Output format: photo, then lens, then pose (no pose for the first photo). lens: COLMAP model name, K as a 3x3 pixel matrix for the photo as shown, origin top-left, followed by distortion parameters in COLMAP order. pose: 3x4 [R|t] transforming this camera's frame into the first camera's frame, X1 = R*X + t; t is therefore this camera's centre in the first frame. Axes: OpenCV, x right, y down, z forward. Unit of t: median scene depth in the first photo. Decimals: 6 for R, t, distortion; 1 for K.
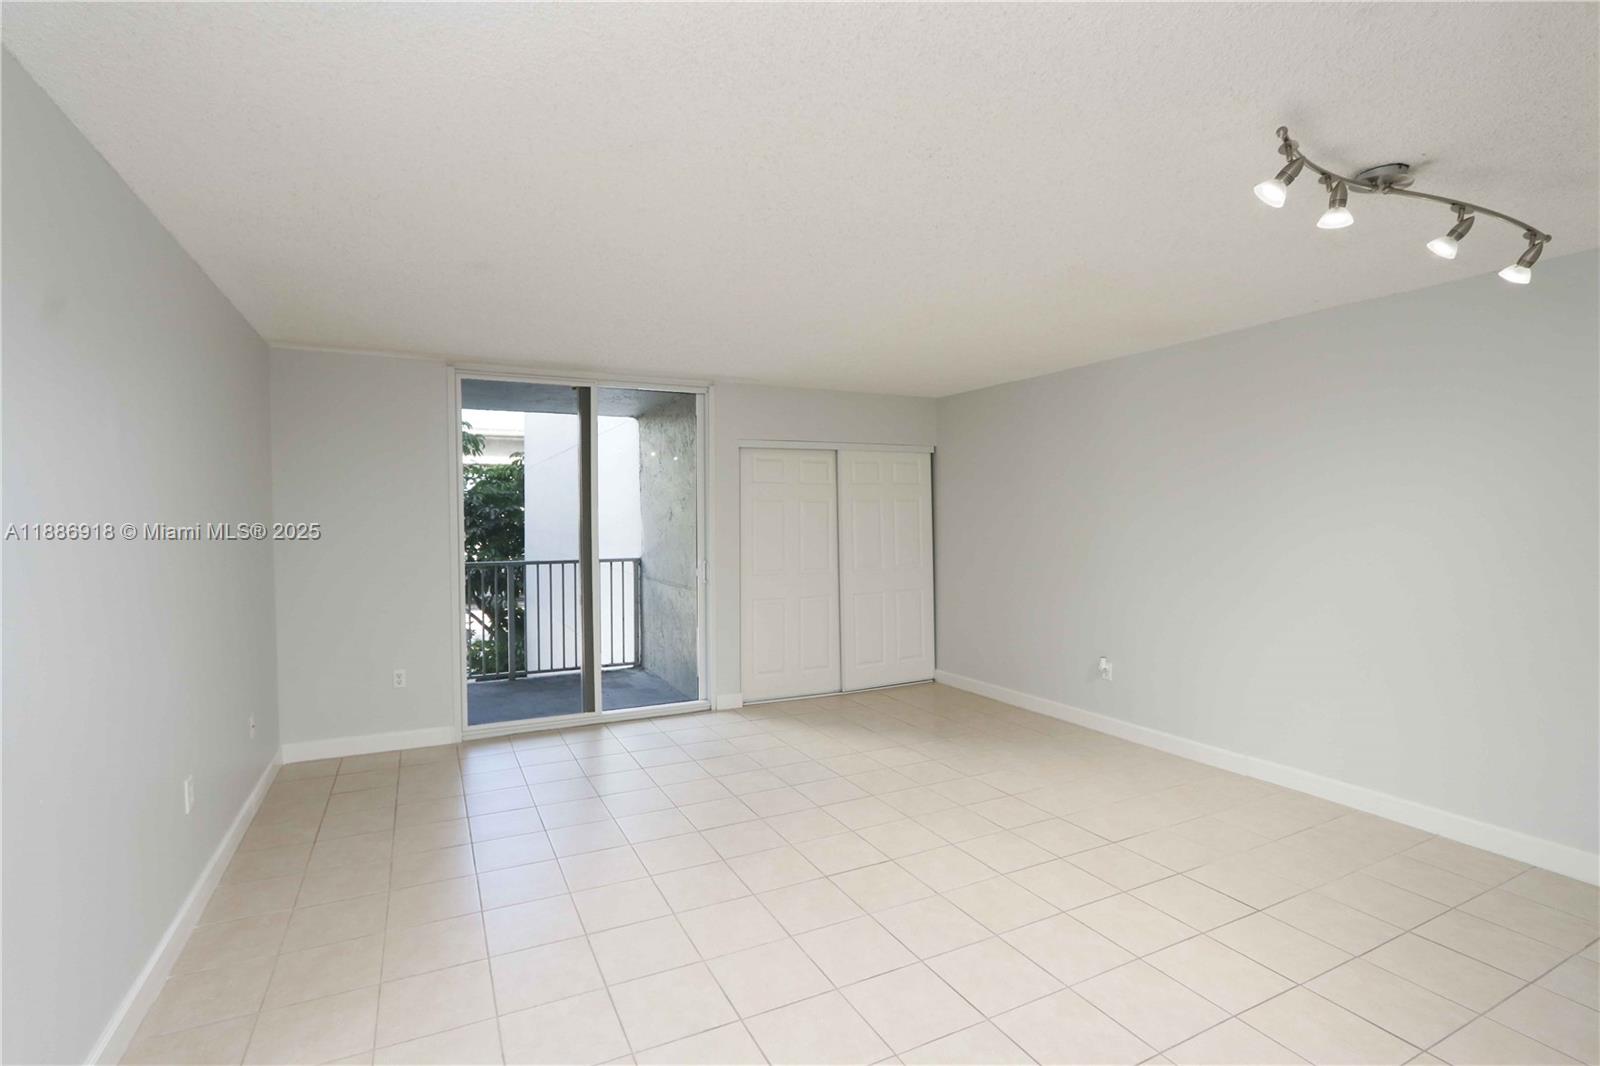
lens RADIAL K [[743.8, 0, 774.2], [0, 743.8, 531.5], [0, 0, 1]] dist [0.000863, 0.000244]
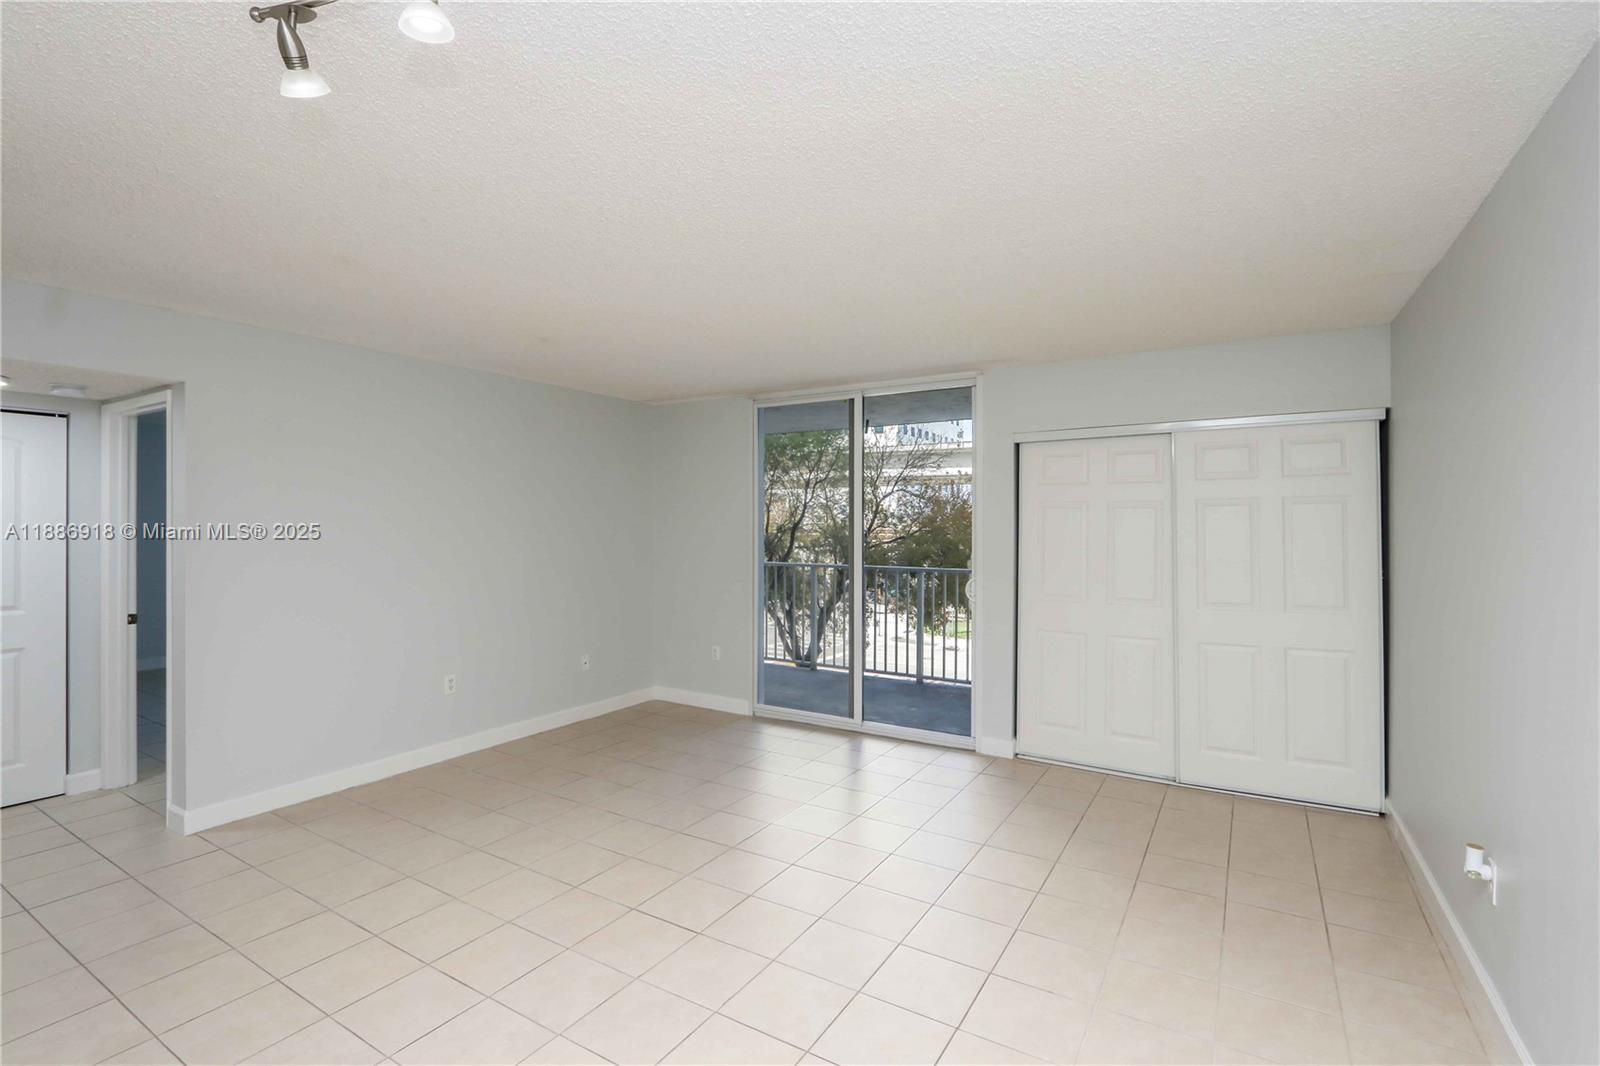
lens RADIAL K [[743.8, 0, 796.9], [0, 743.8, 528.8], [0, 0, 1]] dist [0.000863, 0.000244]
pose [[0.547990, 0.013848, -0.836370, 0.516282], [-0.022044, 0.999755, 0.002110, -0.014880], [0.836194, 0.017280, 0.548161, 0.351135]]
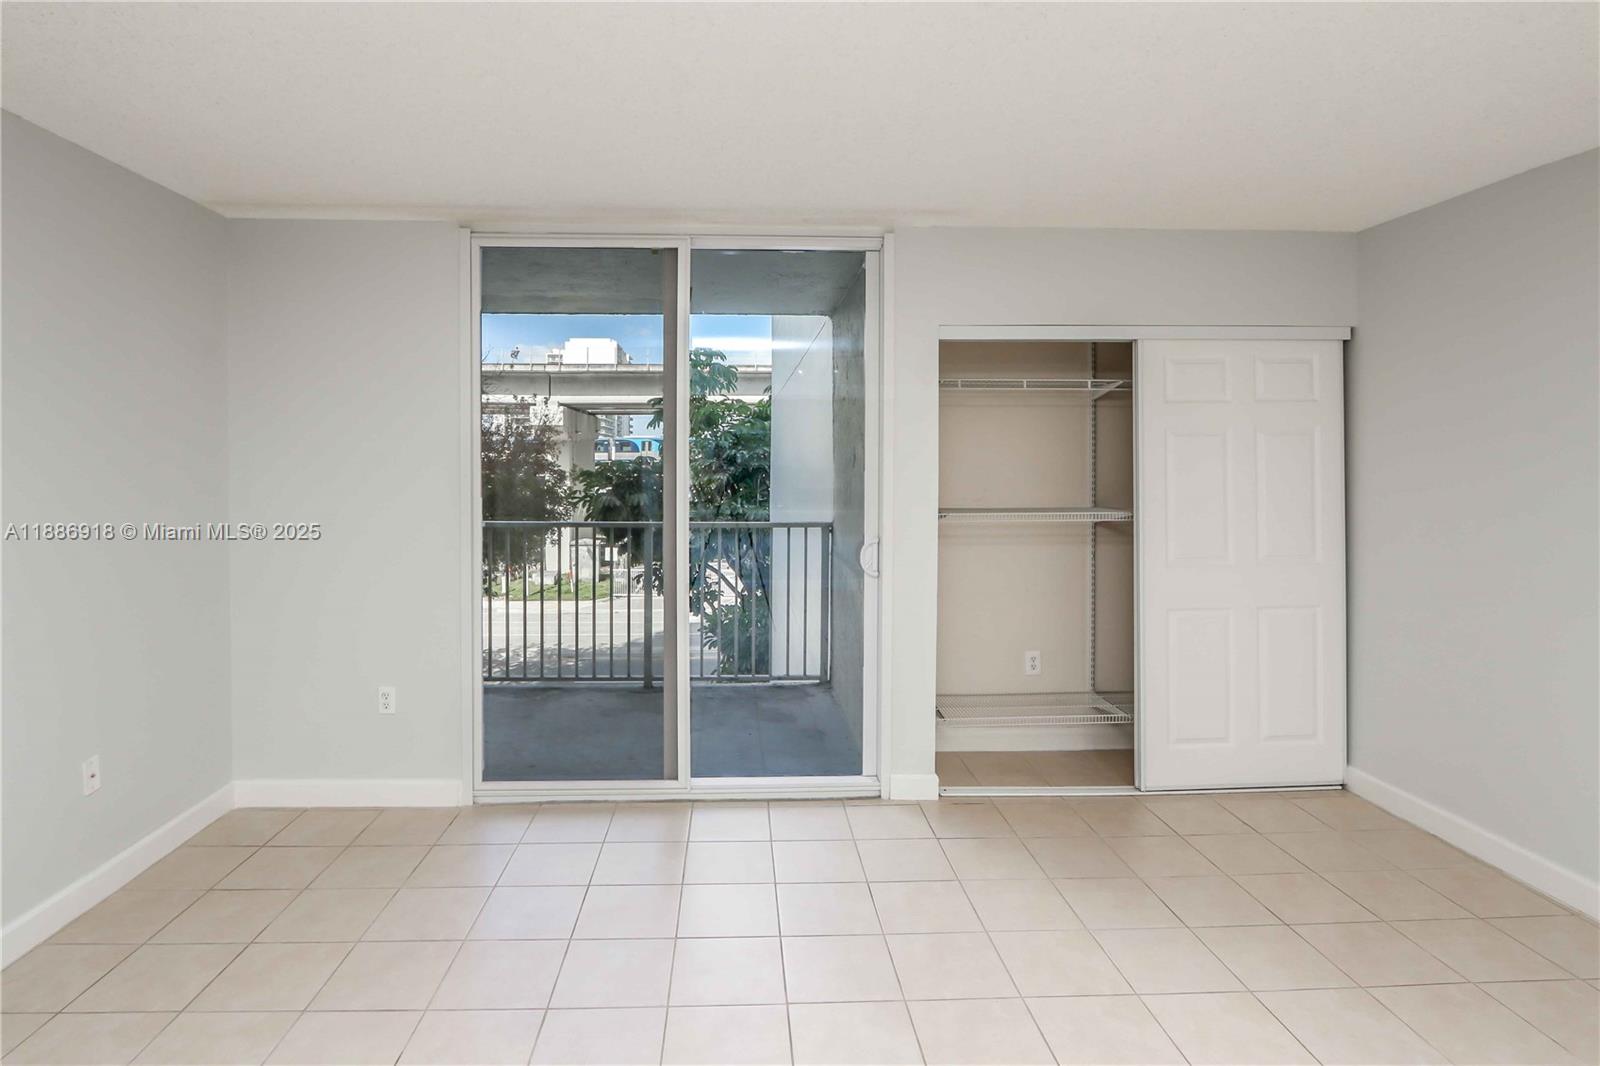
lens RADIAL K [[819.3, 0, 779.6], [0, 819.3, 470.7], [0, 0, 1]] dist [-0.016622, 0.005707]
pose [[0.918516, 0.012843, -0.395175, 0.089136], [-0.016825, 0.999837, -0.006612, -0.007510], [0.395026, 0.012723, 0.918582, 0.385842]]
